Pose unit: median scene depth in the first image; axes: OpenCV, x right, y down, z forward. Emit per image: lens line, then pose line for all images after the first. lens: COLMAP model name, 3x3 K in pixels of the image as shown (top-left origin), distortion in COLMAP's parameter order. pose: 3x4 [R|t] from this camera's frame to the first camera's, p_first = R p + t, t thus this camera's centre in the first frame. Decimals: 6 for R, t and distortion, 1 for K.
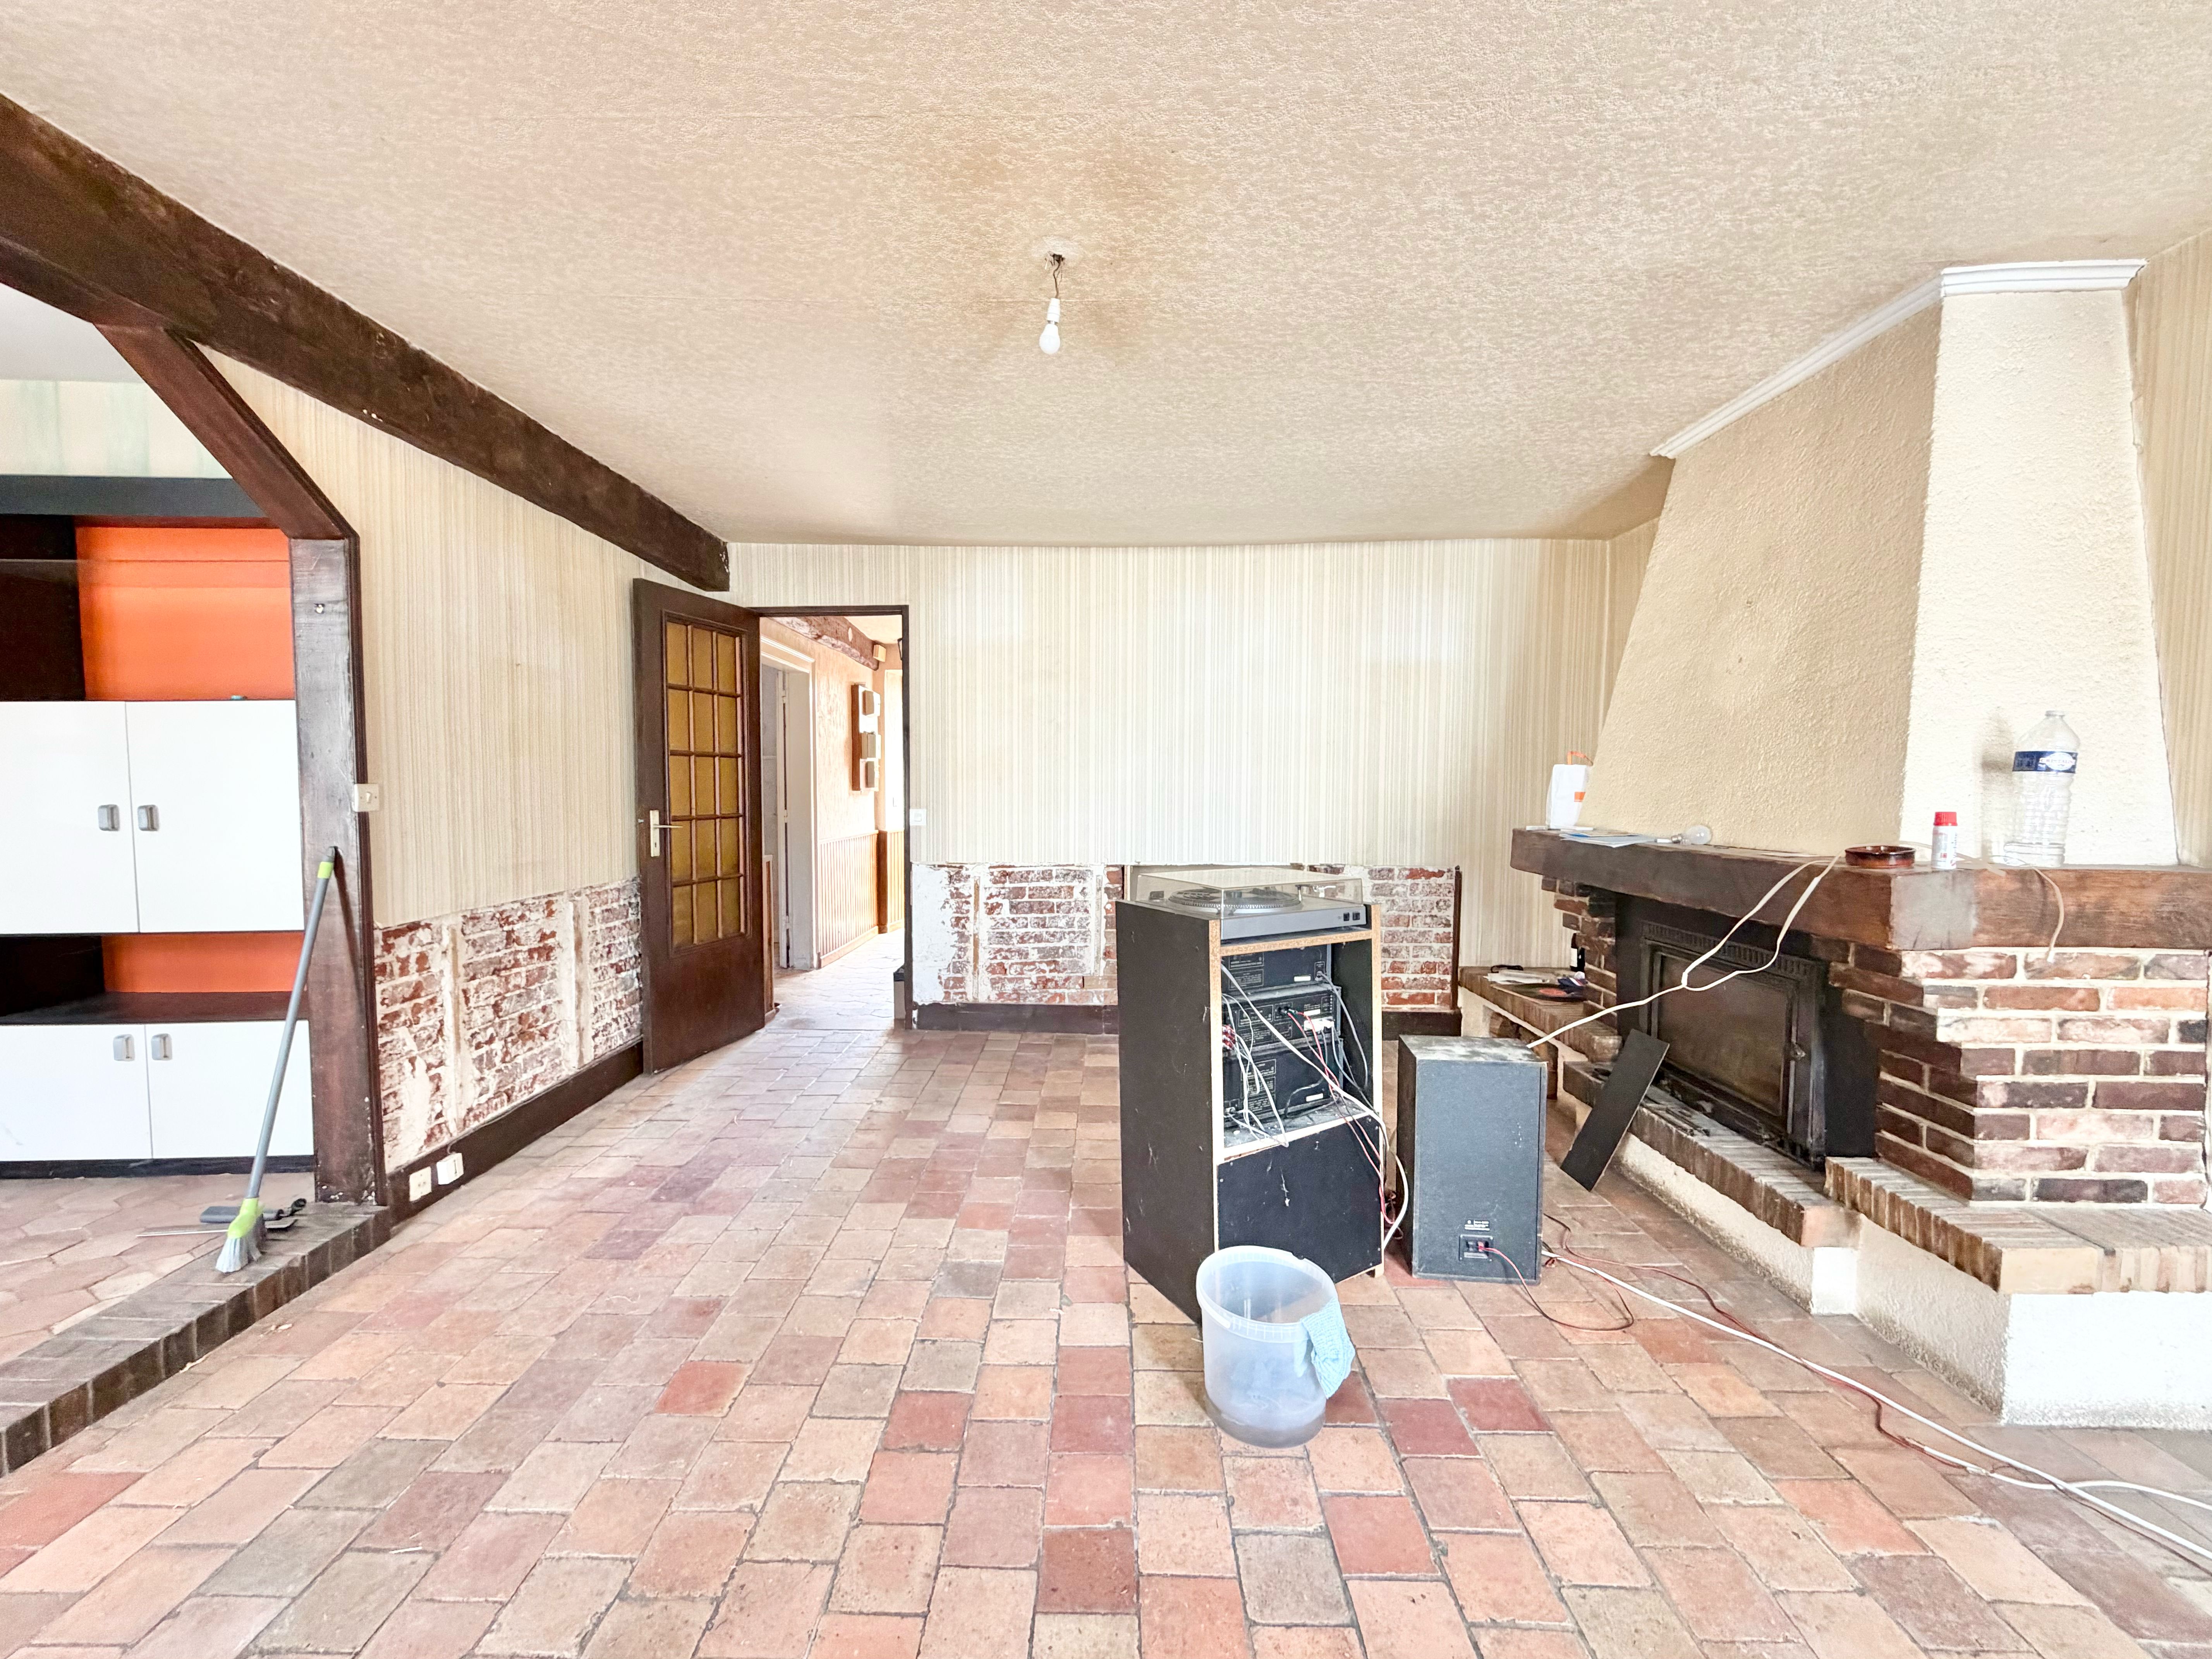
lens RADIAL K [[882.6, 0, 1096.9], [0, 882.6, 826.1], [0, 0, 1]] dist [-0.000289, 0.000111]
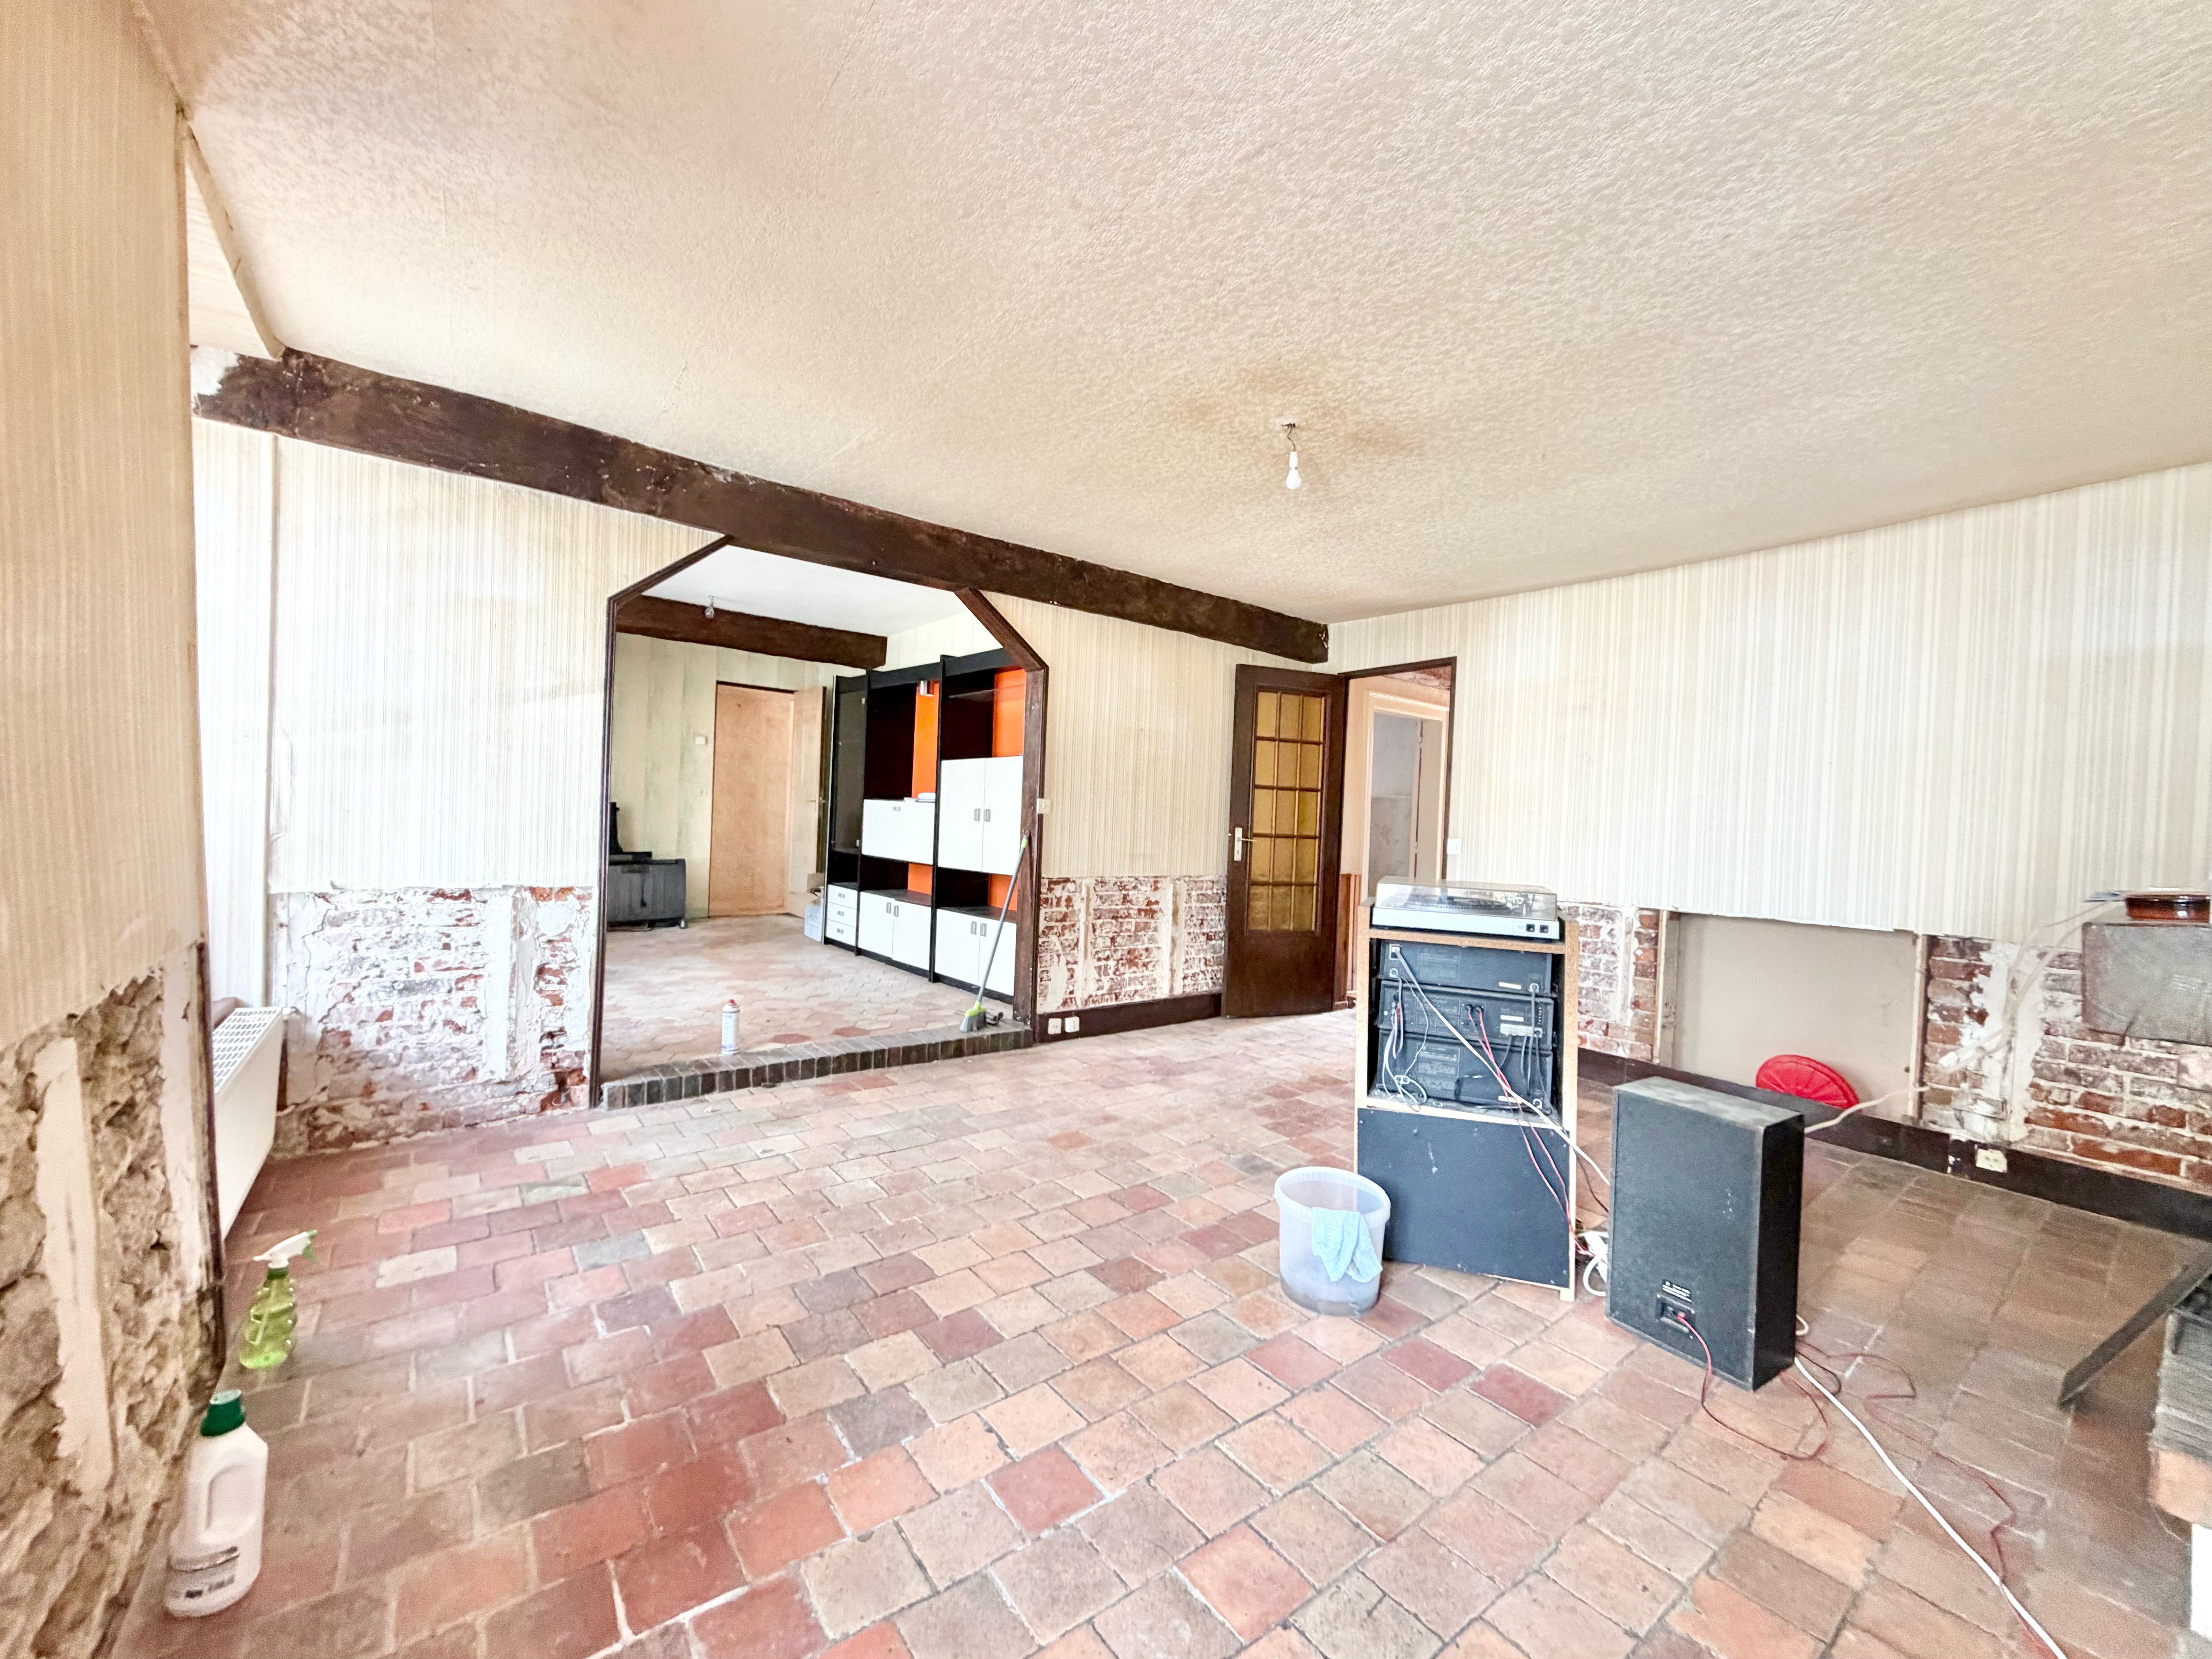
lens RADIAL K [[882.6, 0, 1096.9], [0, 882.6, 826.1], [0, 0, 1]] dist [-0.000289, 0.000111]
pose [[0.616912, 0.032040, -0.786379, 0.582747], [-0.077134, 0.996822, -0.019898, 0.031625], [0.783243, 0.072931, 0.617423, -0.045391]]
